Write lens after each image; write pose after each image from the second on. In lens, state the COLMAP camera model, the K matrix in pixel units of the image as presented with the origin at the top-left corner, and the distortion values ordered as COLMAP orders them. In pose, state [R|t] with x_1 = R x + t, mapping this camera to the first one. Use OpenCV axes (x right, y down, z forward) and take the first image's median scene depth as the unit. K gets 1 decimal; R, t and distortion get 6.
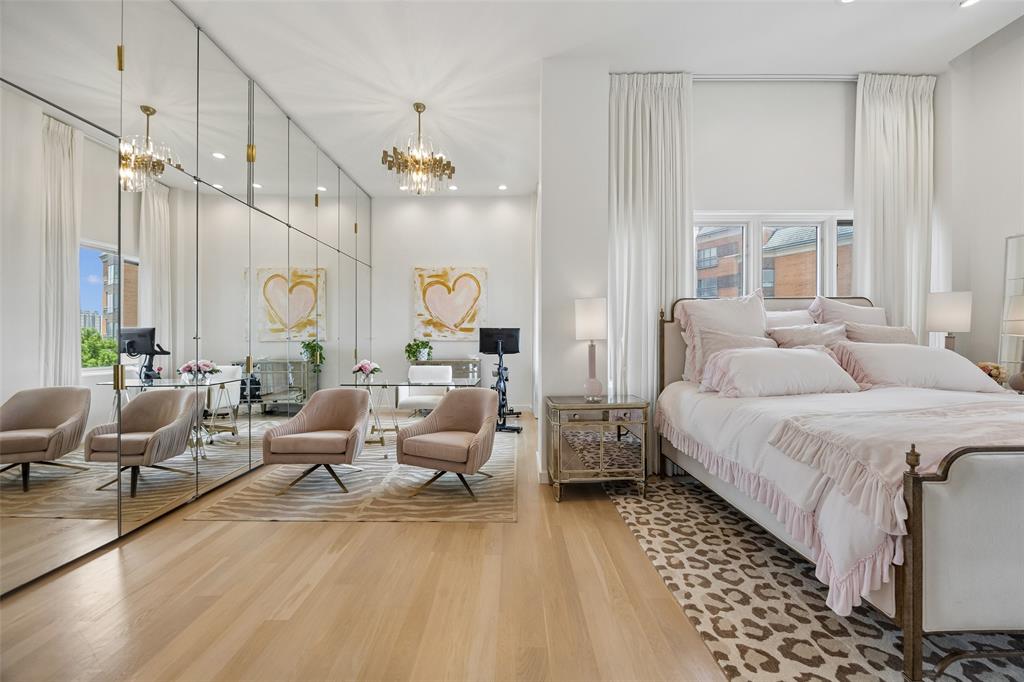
lens RADIAL K [[394.1, 0, 512.9], [0, 394.1, 340.3], [0, 0, 1]] dist [-0.002899, 0.000267]
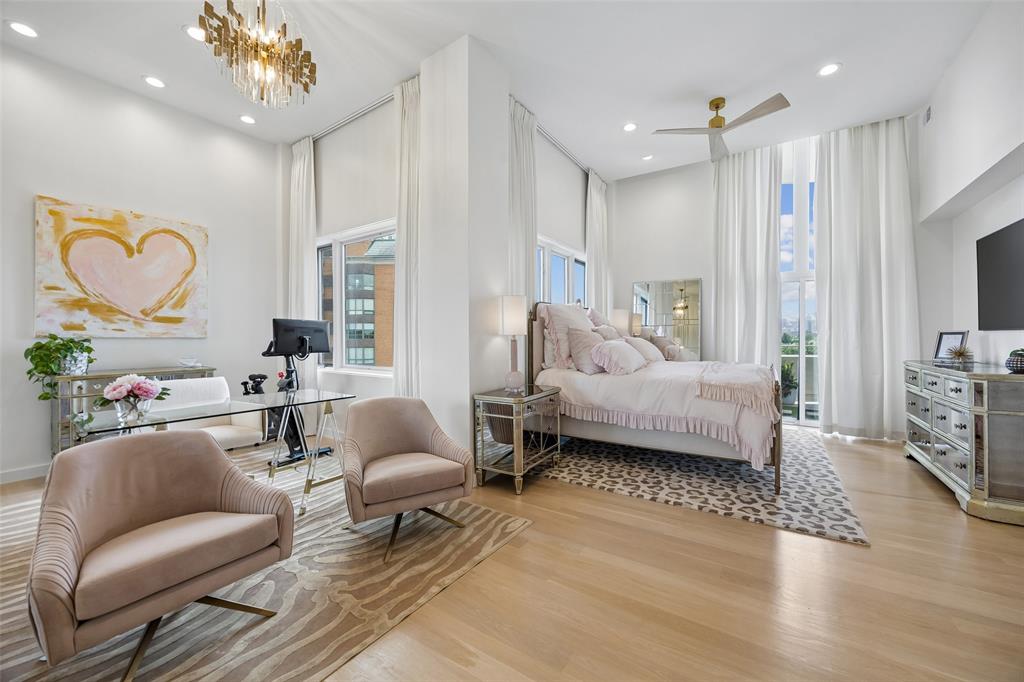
lens RADIAL K [[394.1, 0, 514.7], [0, 394.1, 338.7], [0, 0, 1]] dist [-0.002899, 0.000267]
pose [[0.550350, -0.004520, 0.834922, -0.814040], [0.003339, 0.999989, 0.003212, 0.005900], [-0.834928, 0.001020, 0.550359, 0.498308]]
